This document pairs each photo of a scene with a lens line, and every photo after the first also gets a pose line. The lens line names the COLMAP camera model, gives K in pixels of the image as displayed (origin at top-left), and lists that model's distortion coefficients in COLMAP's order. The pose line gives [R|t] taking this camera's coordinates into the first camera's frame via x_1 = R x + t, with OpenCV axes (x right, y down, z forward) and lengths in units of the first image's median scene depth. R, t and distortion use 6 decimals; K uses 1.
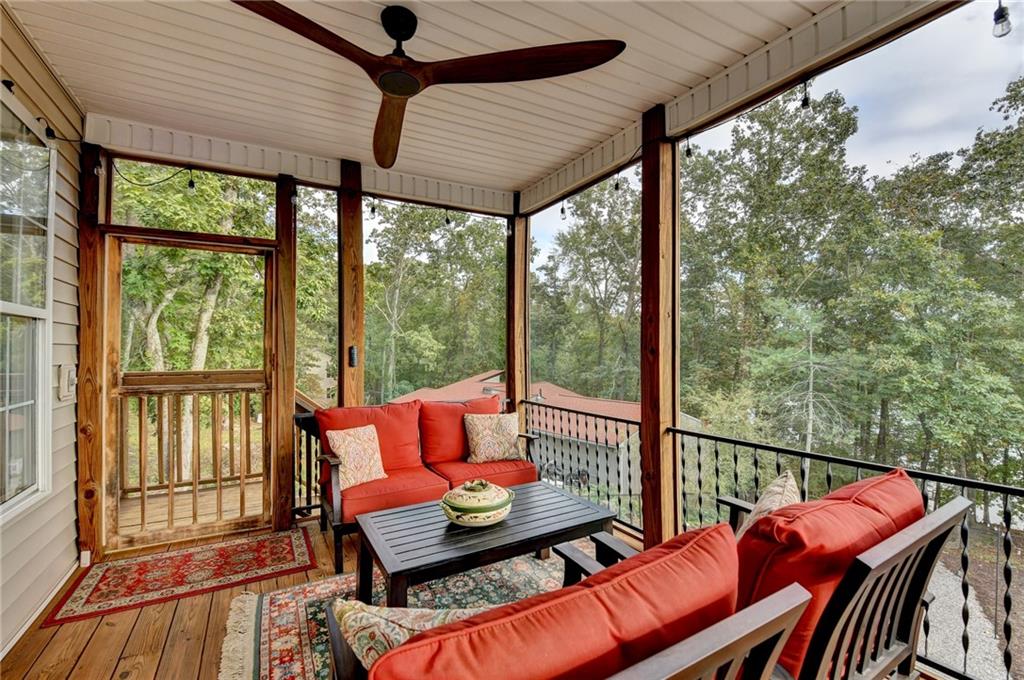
lens RADIAL K [[408.3, 0, 539.4], [0, 408.3, 348.4], [0, 0, 1]] dist [-0.018566, -0.000182]
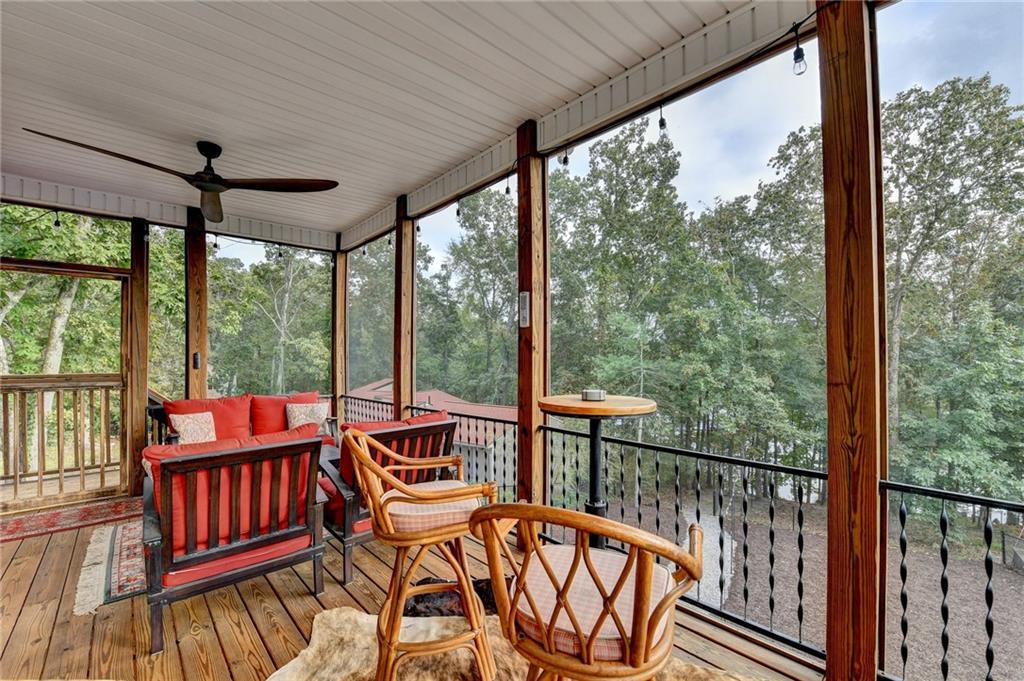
lens RADIAL K [[419.3, 0, 506.7], [0, 419.3, 358.8], [0, 0, 1]] dist [-0.021508, -0.000728]
pose [[0.989850, 0.000097, 0.142118, 0.088480], [-0.000751, 0.999989, 0.004546, 0.001820], [-0.142116, -0.004607, 0.989839, -0.118454]]
